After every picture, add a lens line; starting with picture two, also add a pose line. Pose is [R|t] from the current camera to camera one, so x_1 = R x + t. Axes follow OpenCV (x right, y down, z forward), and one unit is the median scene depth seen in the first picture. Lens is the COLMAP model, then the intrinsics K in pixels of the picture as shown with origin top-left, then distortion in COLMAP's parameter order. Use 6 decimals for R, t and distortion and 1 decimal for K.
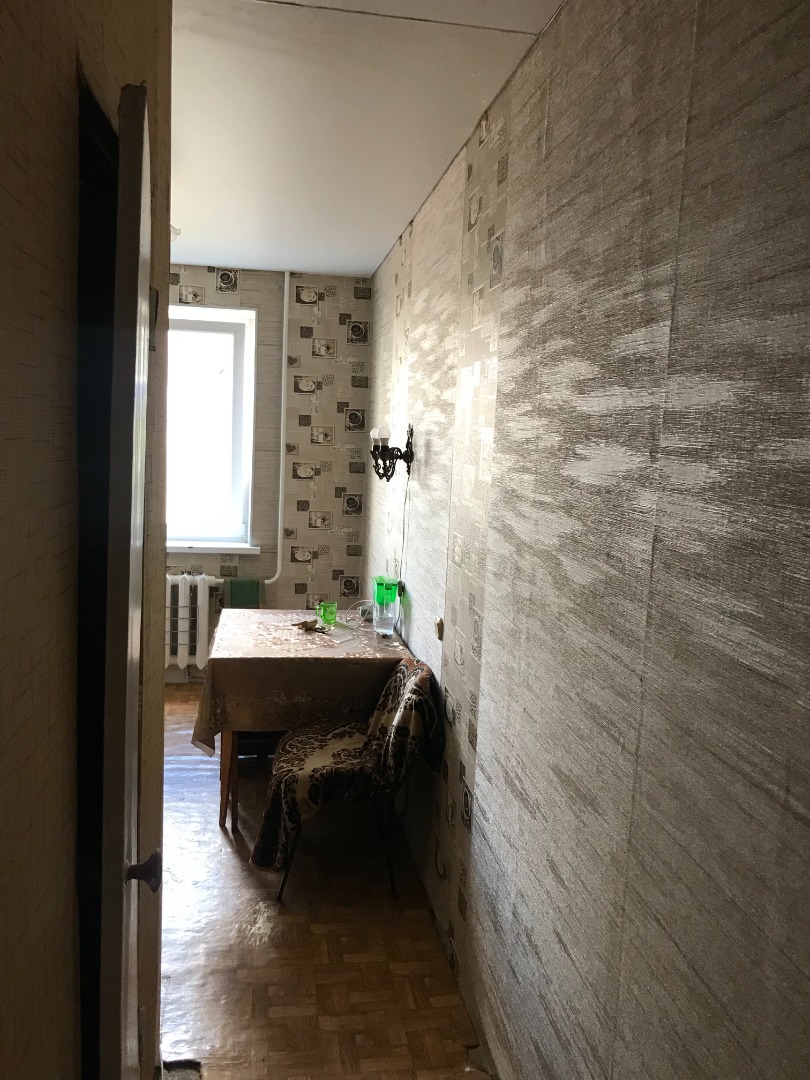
lens RADIAL K [[893.5, 0, 404.0], [0, 893.5, 539.4], [0, 0, 1]] dist [0.025421, 0.003275]
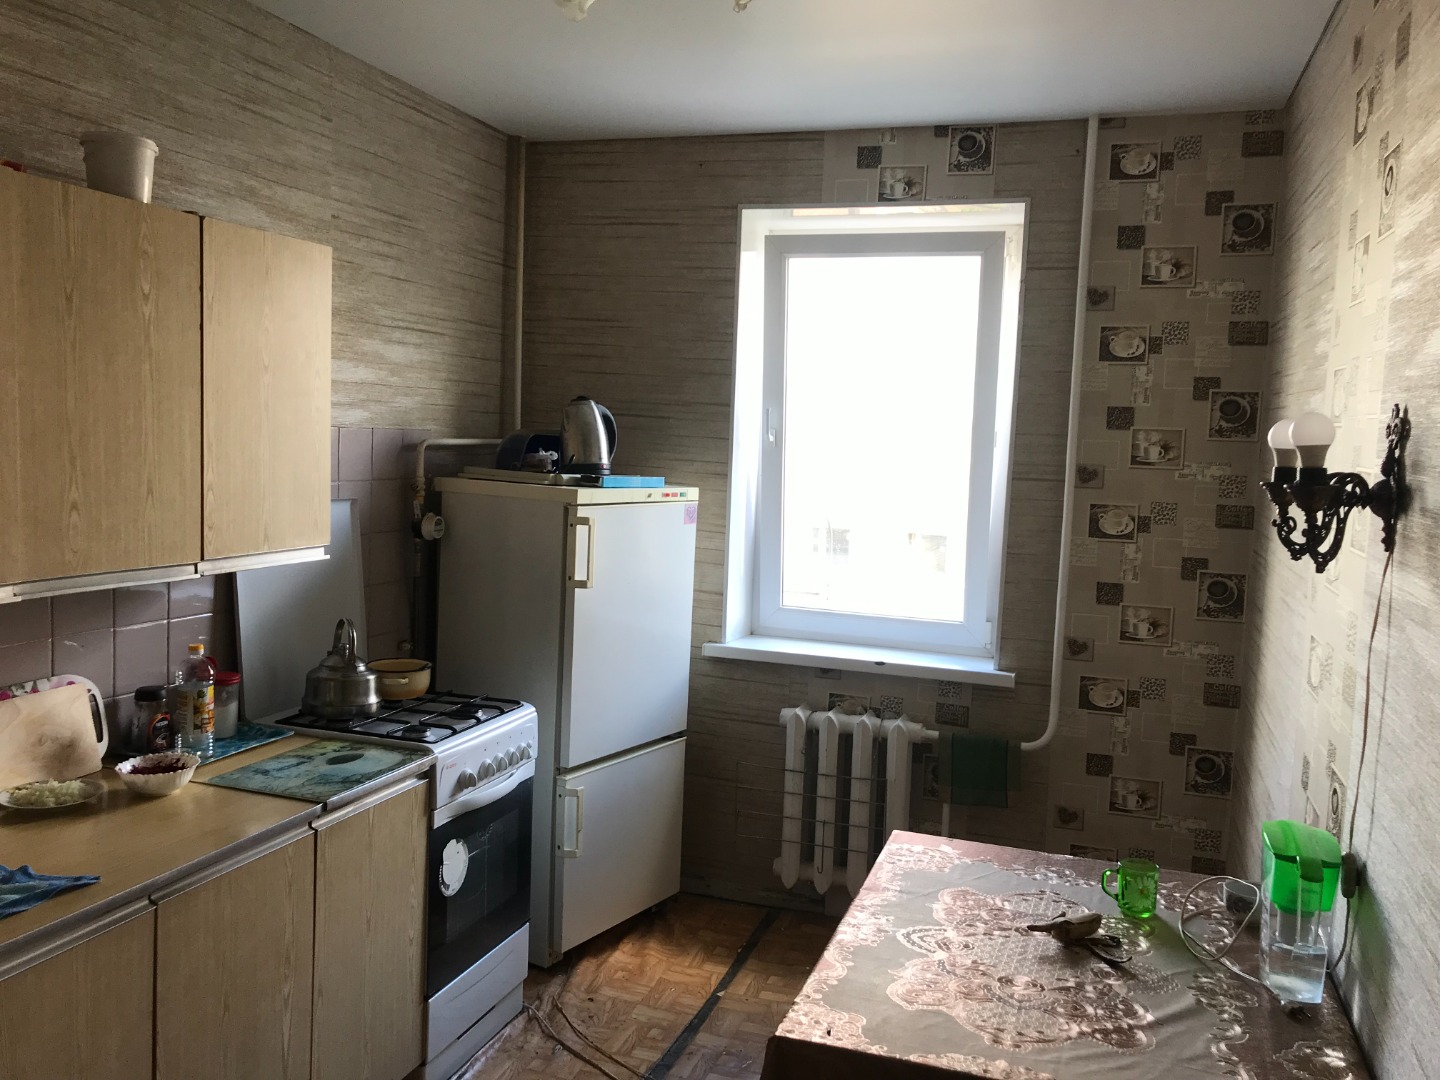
lens RADIAL K [[1191.3, 0, 710.7], [0, 1191.3, 537.9], [0, 0, 1]] dist [0.025421, 0.003275]
pose [[0.889640, 0.027935, -0.455807, -0.011664], [-0.050212, 0.998059, -0.036835, -0.034184], [0.453893, 0.055656, 0.889316, 0.337500]]
